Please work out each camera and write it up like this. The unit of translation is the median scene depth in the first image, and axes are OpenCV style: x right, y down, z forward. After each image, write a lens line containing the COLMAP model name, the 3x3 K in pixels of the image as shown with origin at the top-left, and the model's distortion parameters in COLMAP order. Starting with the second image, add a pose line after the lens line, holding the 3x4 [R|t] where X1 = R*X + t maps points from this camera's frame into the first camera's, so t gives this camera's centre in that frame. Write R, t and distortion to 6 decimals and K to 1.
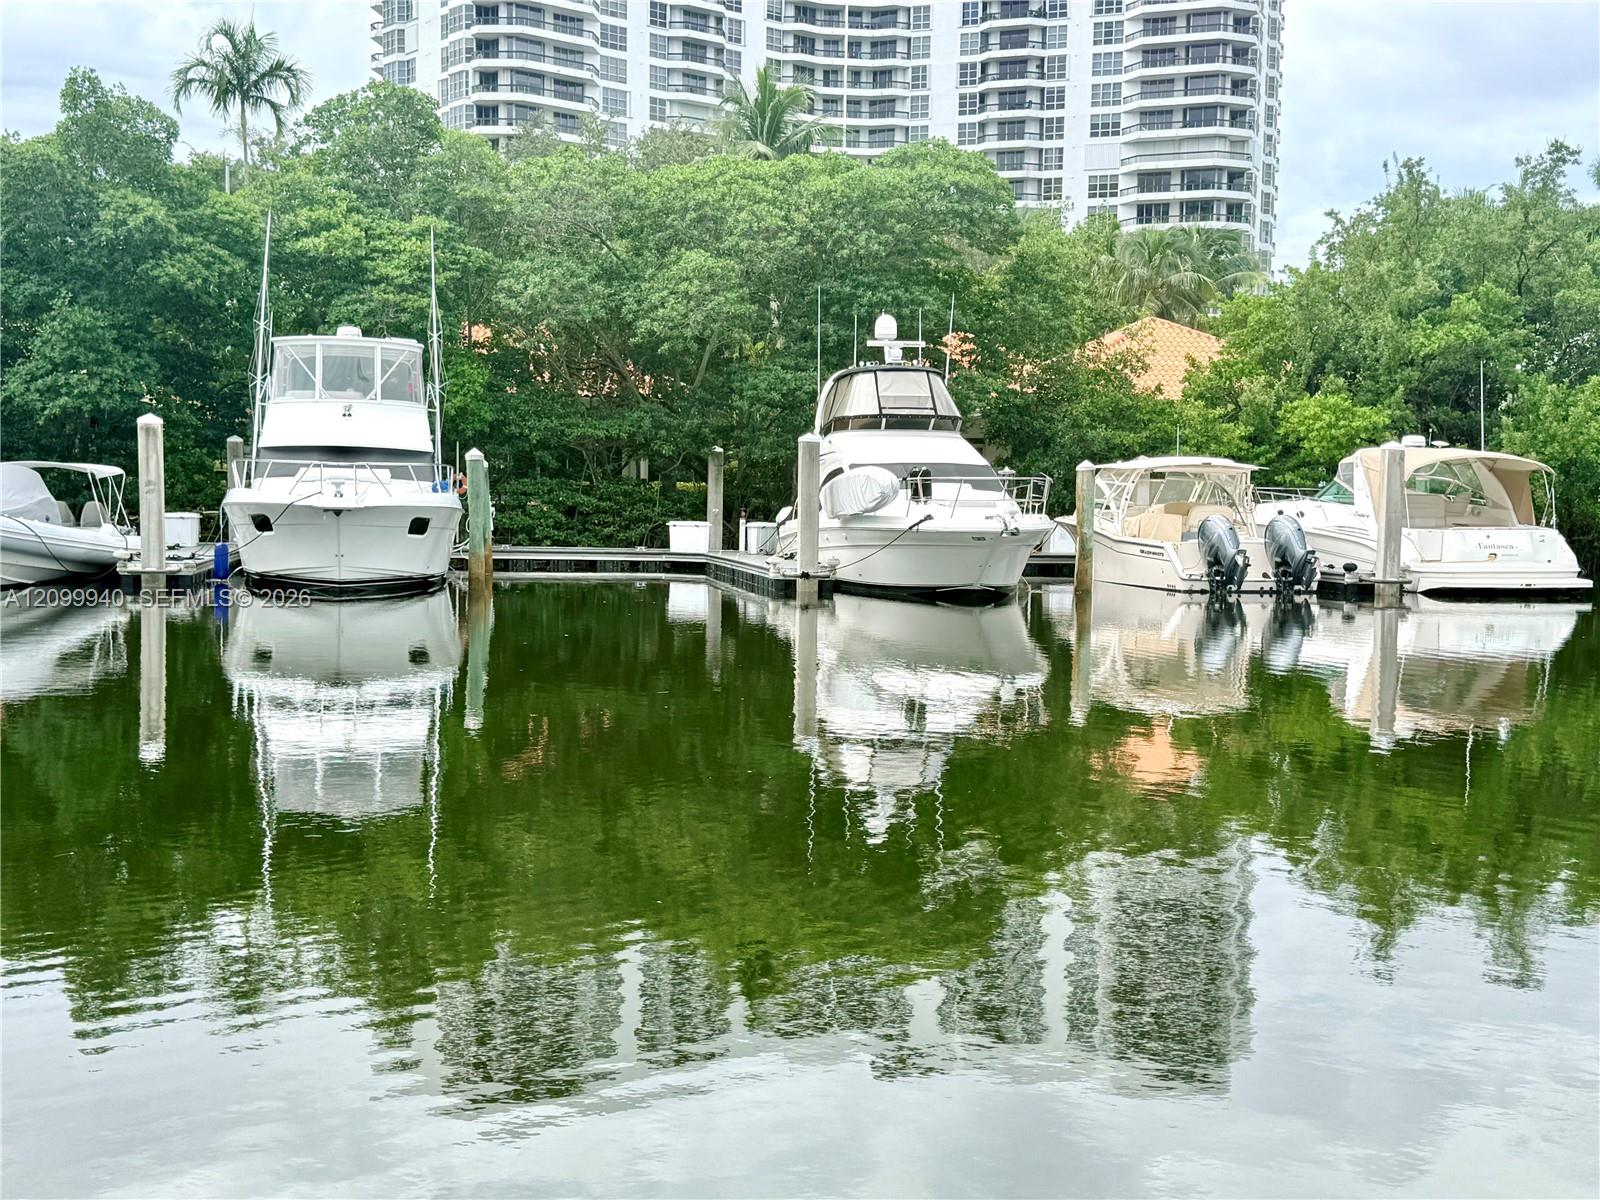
lens RADIAL K [[1873.9, 0, 796.6], [0, 1873.9, 634.9], [0, 0, 1]] dist [0.177916, -0.447705]
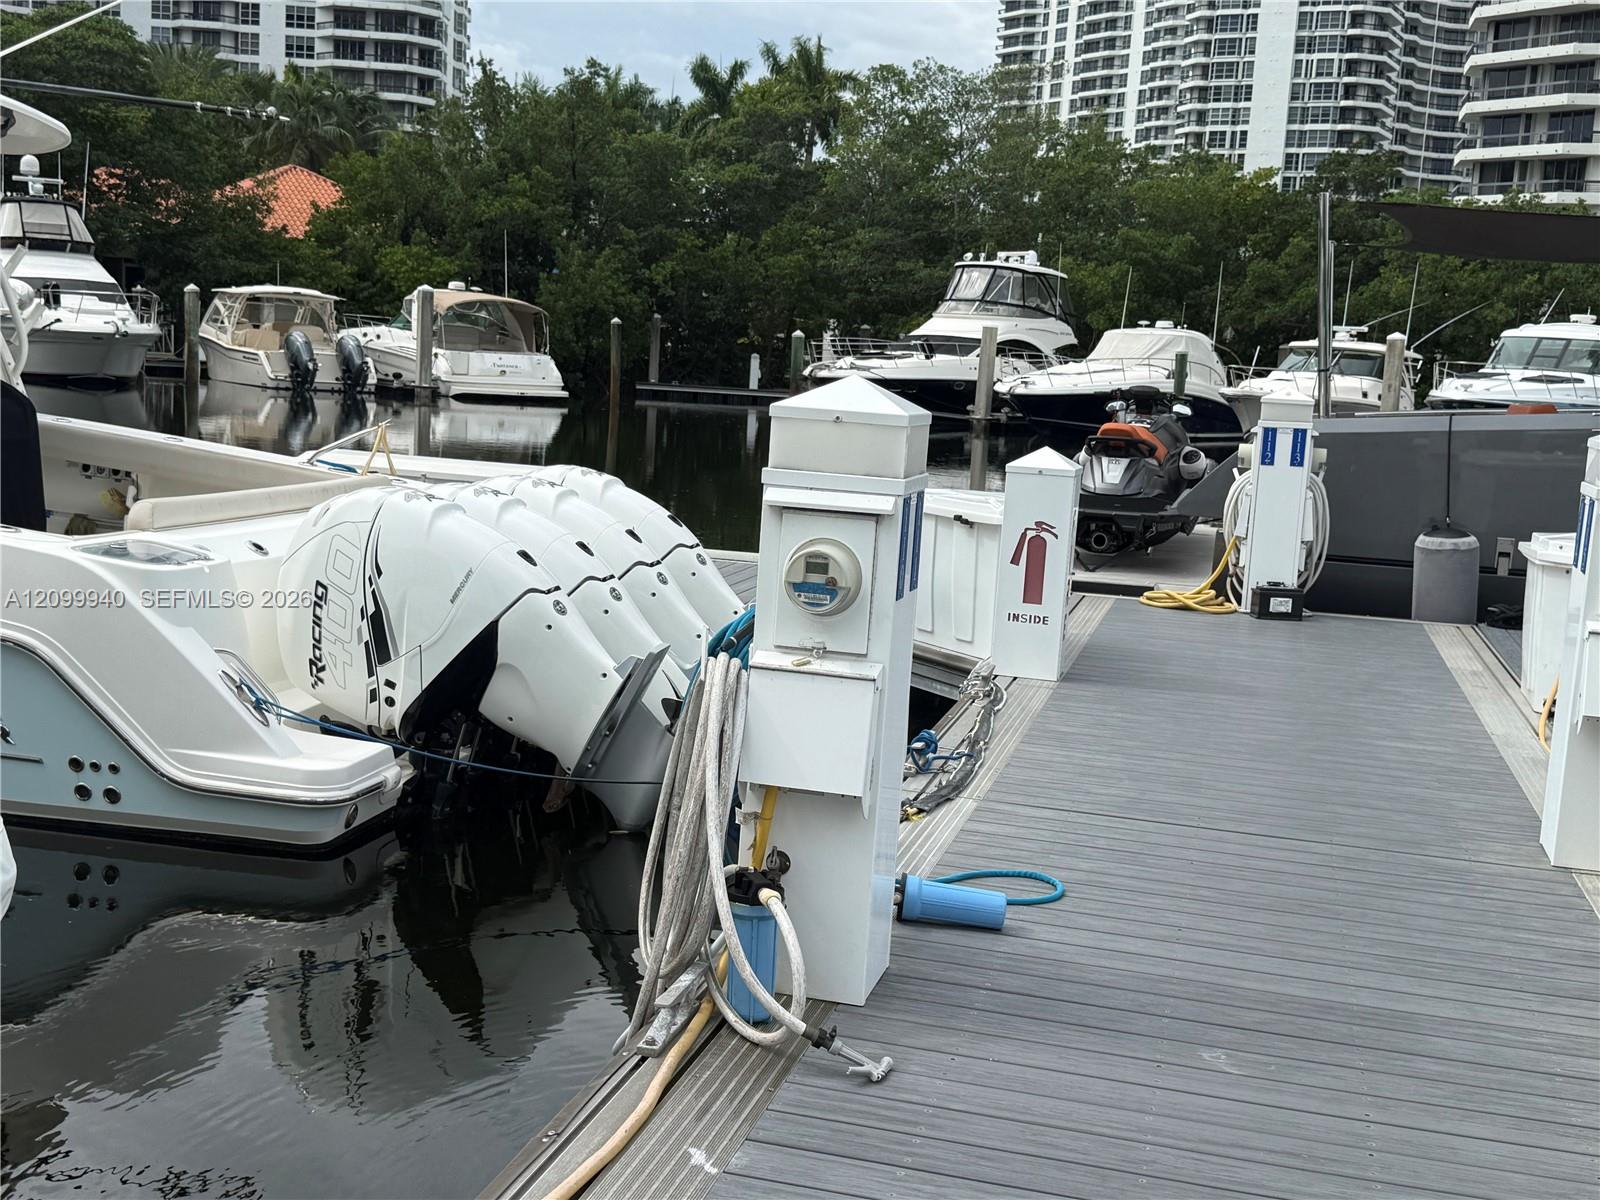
lens RADIAL K [[1873.9, 0, 796.6], [0, 1873.9, 634.9], [0, 0, 1]] dist [0.177916, -0.447705]
pose [[0.922844, -0.017469, 0.384776, 0.024670], [-0.016039, 0.996362, 0.083704, 0.029744], [-0.384839, -0.083417, 0.919207, -0.359694]]
